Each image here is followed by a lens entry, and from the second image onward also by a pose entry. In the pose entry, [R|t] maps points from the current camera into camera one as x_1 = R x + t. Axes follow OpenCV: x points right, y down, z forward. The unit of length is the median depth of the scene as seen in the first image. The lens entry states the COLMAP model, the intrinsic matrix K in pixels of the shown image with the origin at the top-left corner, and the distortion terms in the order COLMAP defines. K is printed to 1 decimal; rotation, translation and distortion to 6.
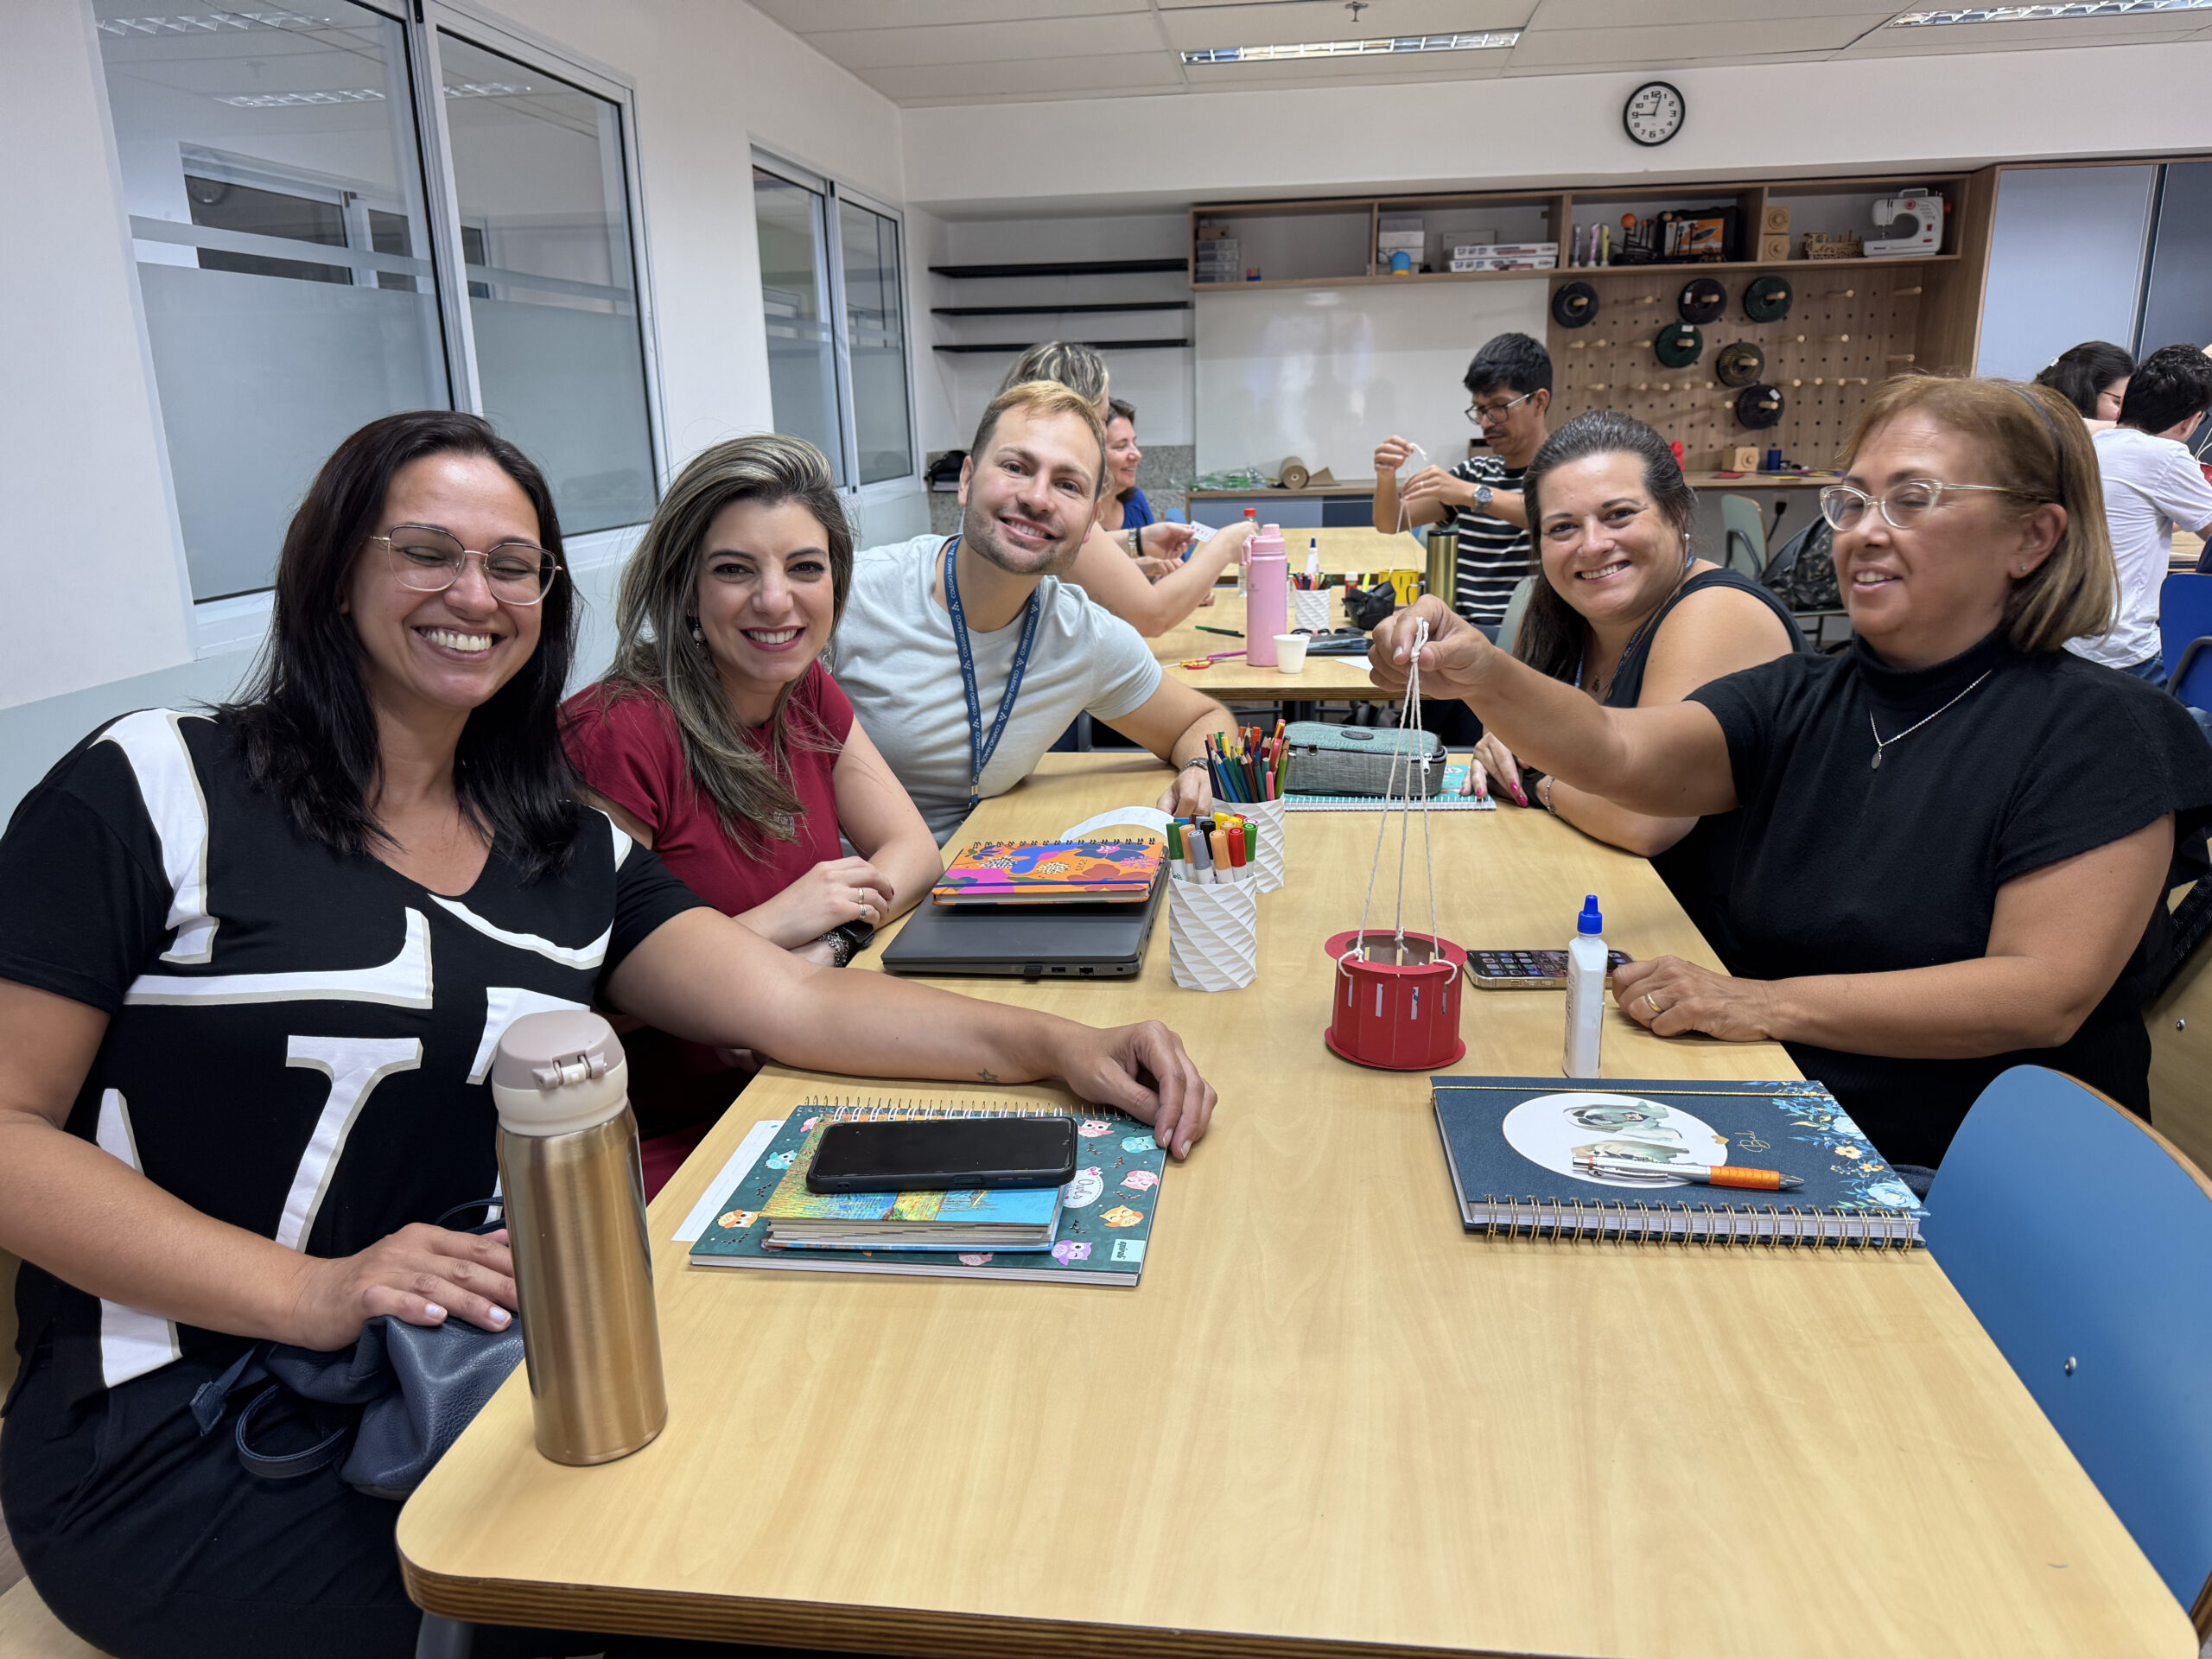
lens RADIAL K [[1570.8, 0, 1102.5], [0, 1570.8, 820.3], [0, 0, 1]] dist [0.006449, -0.012474]
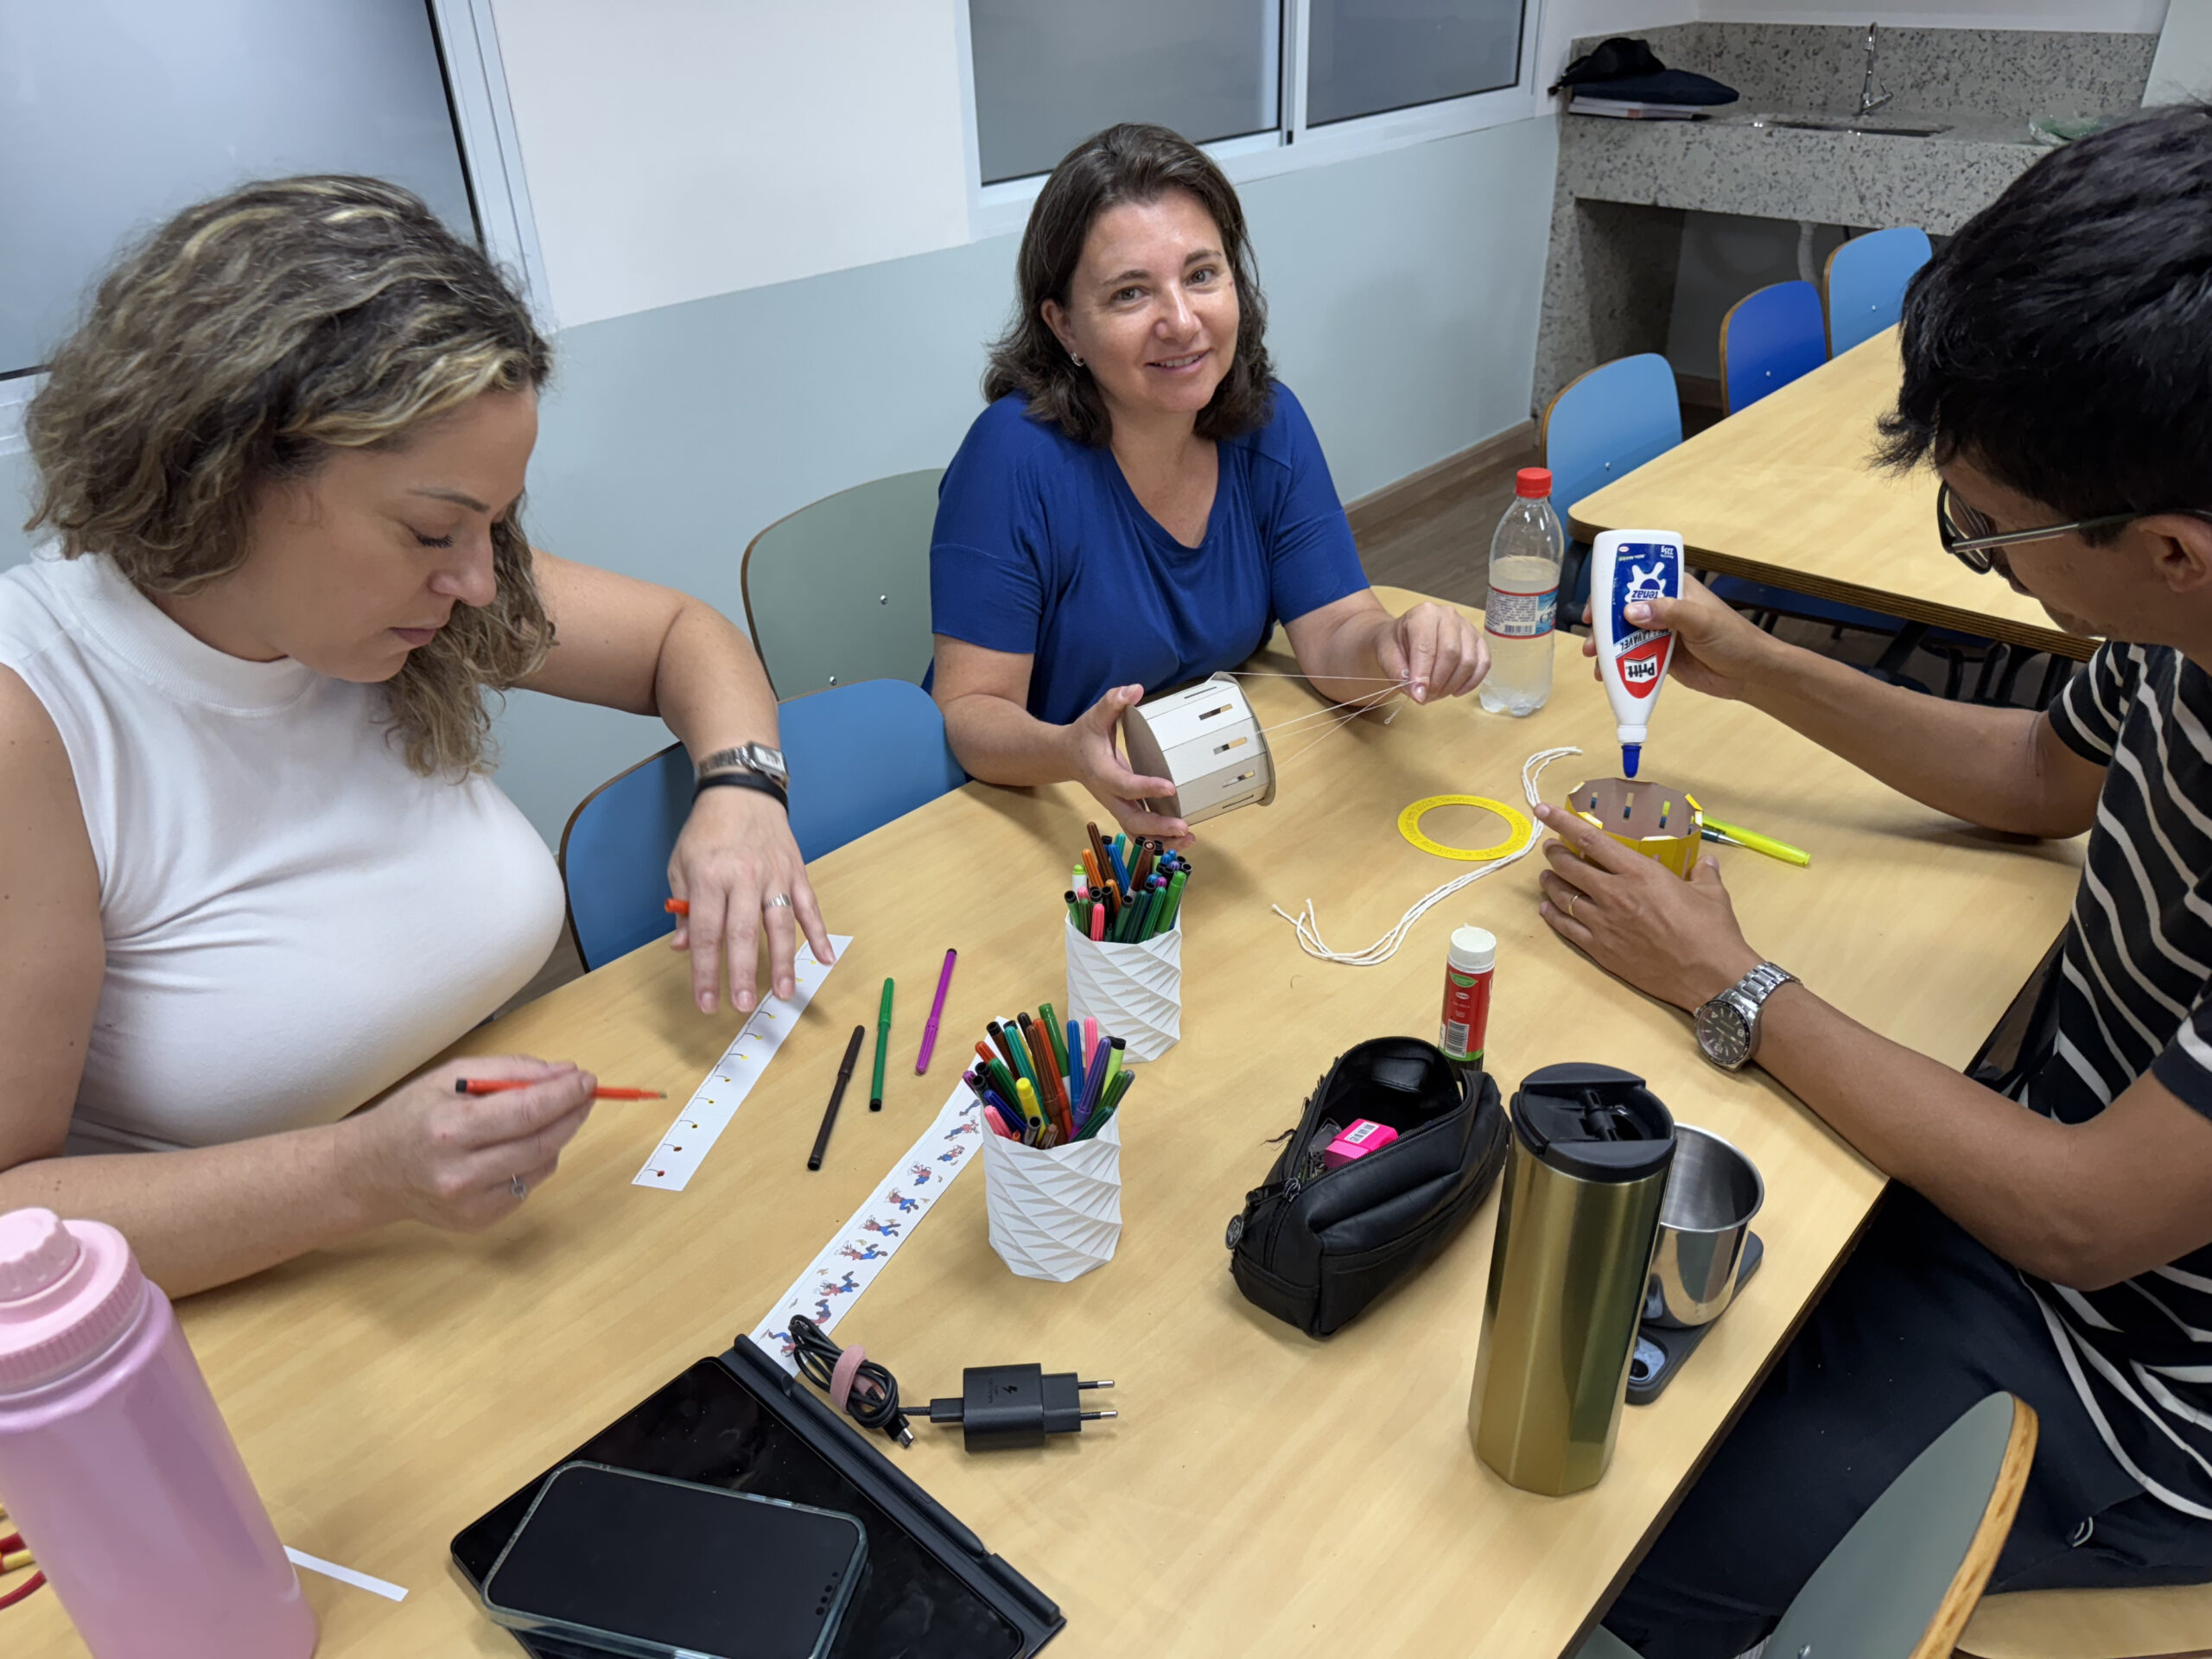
lens RADIAL K [[1570.8, 0, 1111.7], [0, 1570.8, 794.5], [0, 0, 1]] dist [0.006449, -0.012474]
pose [[0.803778, 0.297034, -0.515472, 0.127195], [-0.139288, 0.936318, 0.322347, -0.136048], [0.578394, -0.187297, 0.793965, 0.393864]]
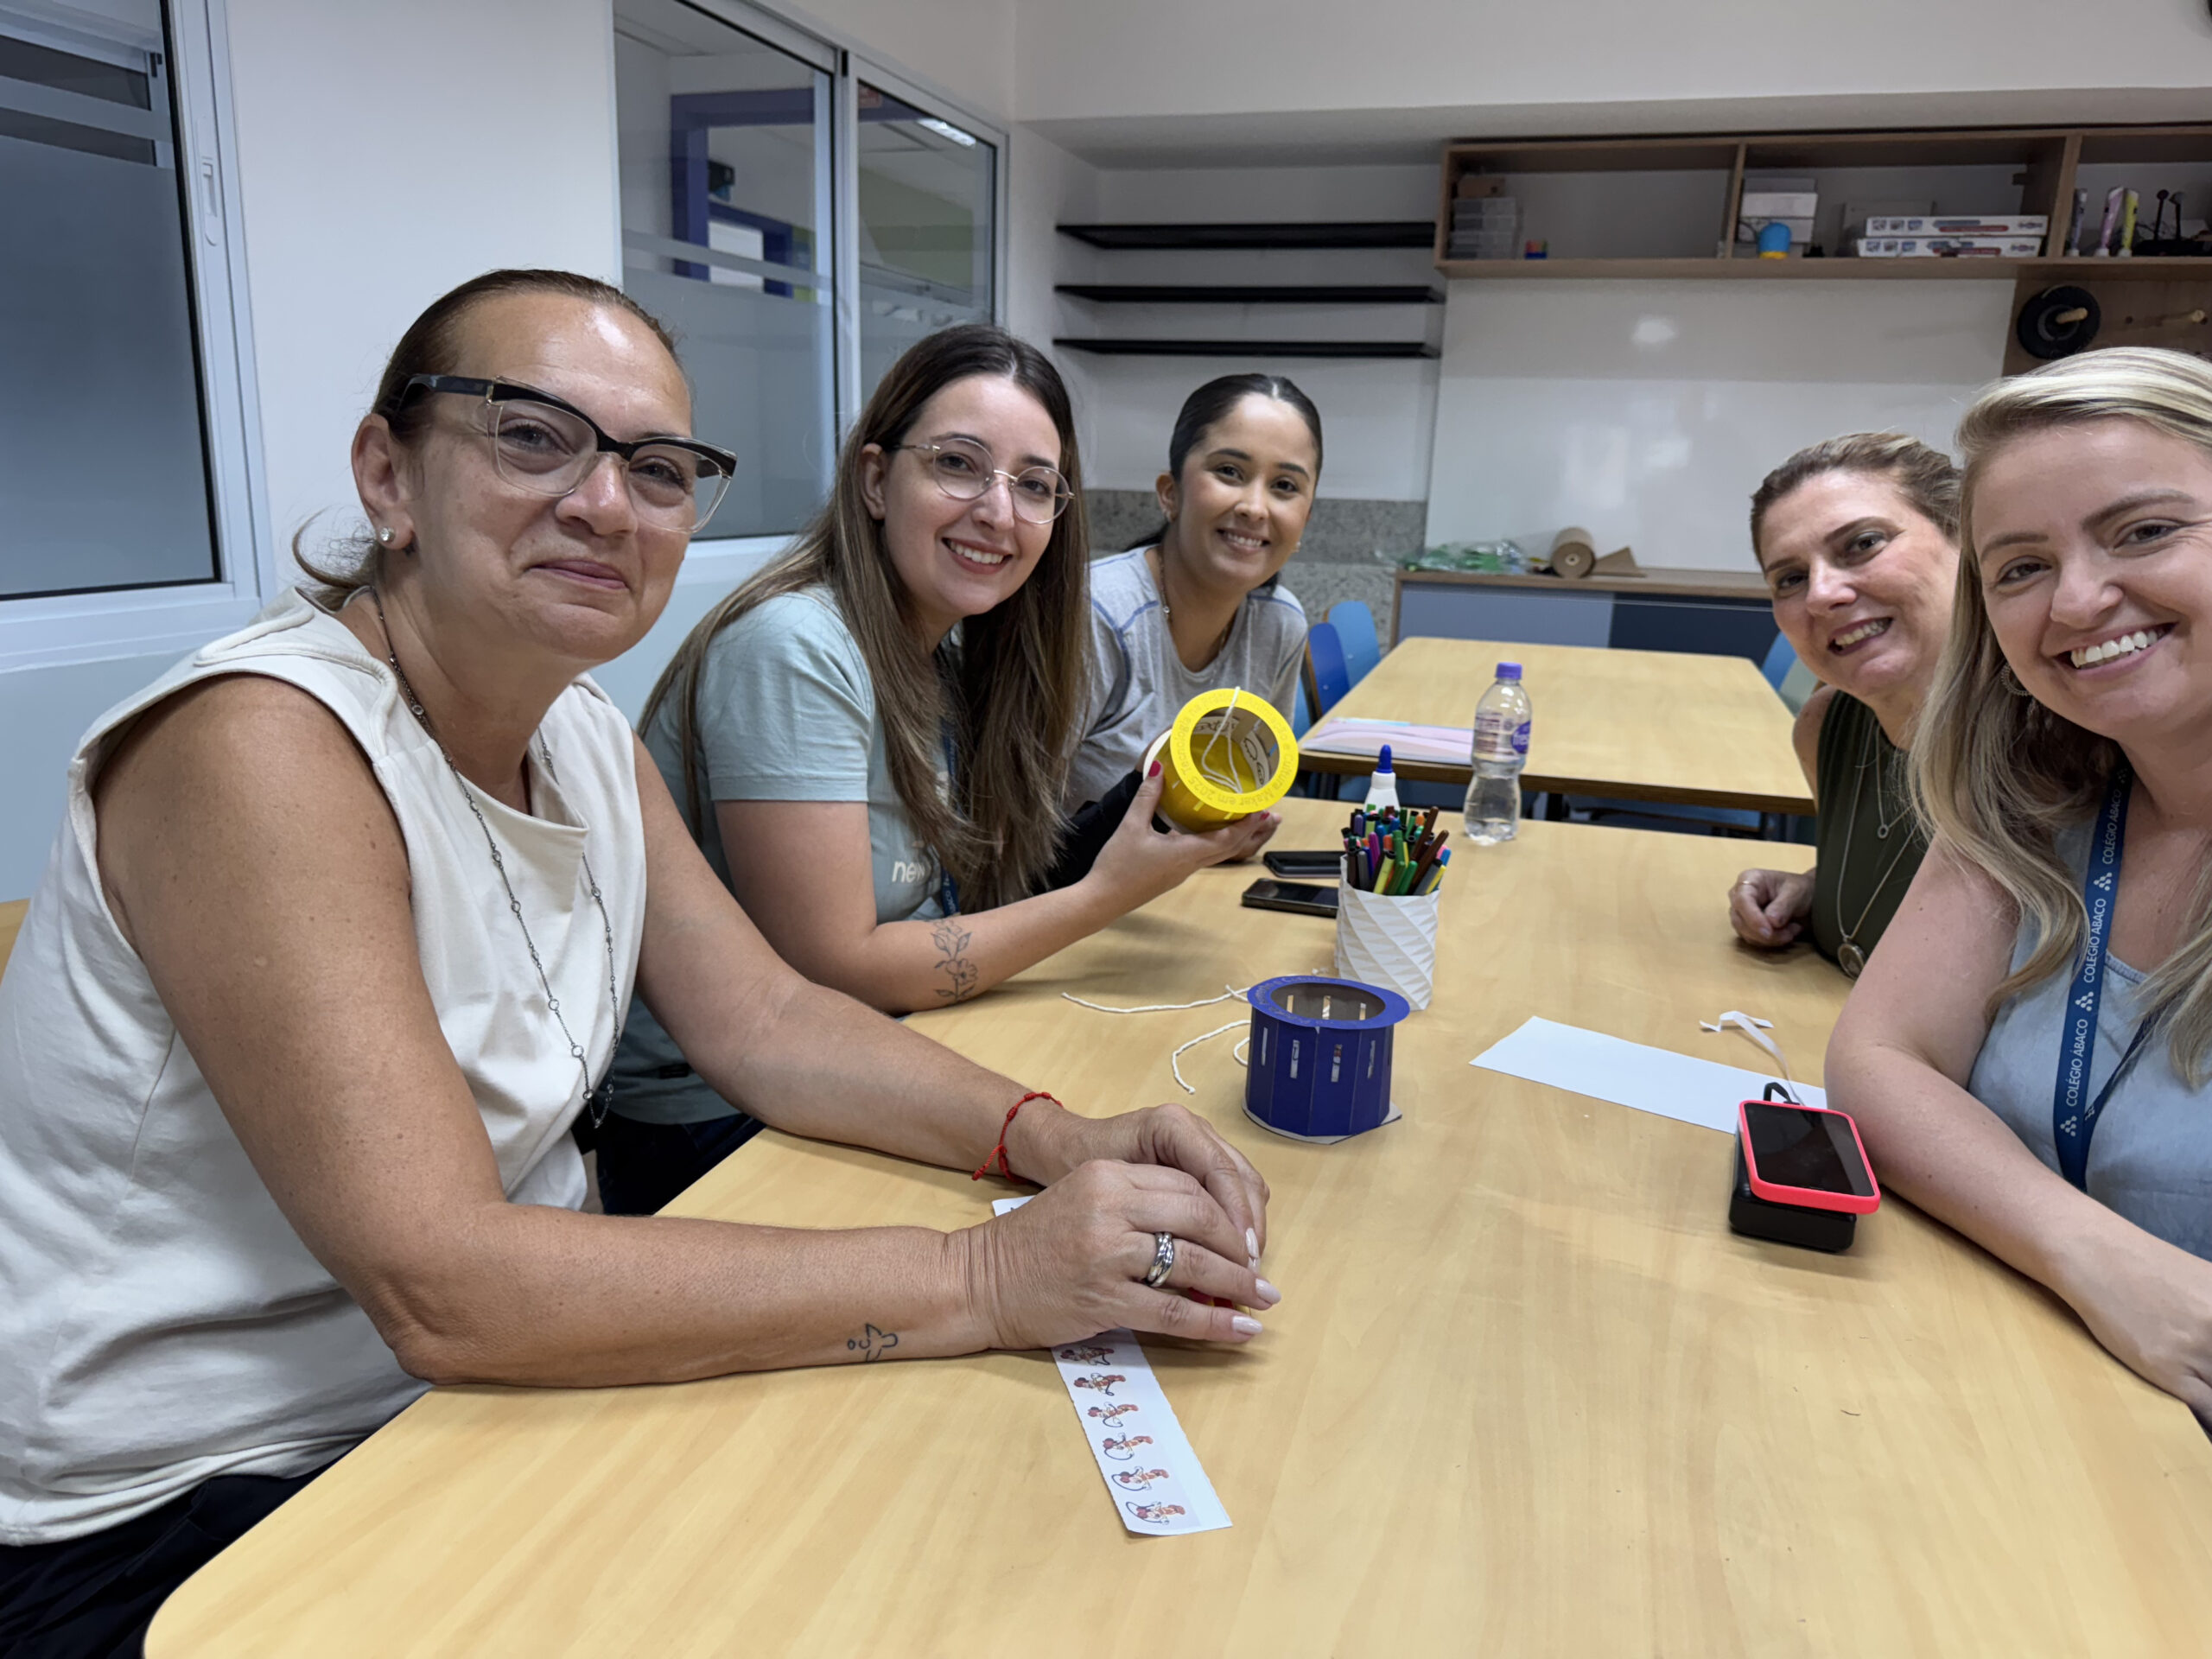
lens RADIAL K [[1570.8, 0, 1084.1], [0, 1570.8, 791.1], [0, 0, 1]] dist [0.006449, -0.012474]
pose [[0.978413, 0.096888, -0.182537, 0.052762], [-0.105389, 0.993726, -0.037440, -0.077756], [0.177765, 0.055870, 0.982486, 0.331224]]
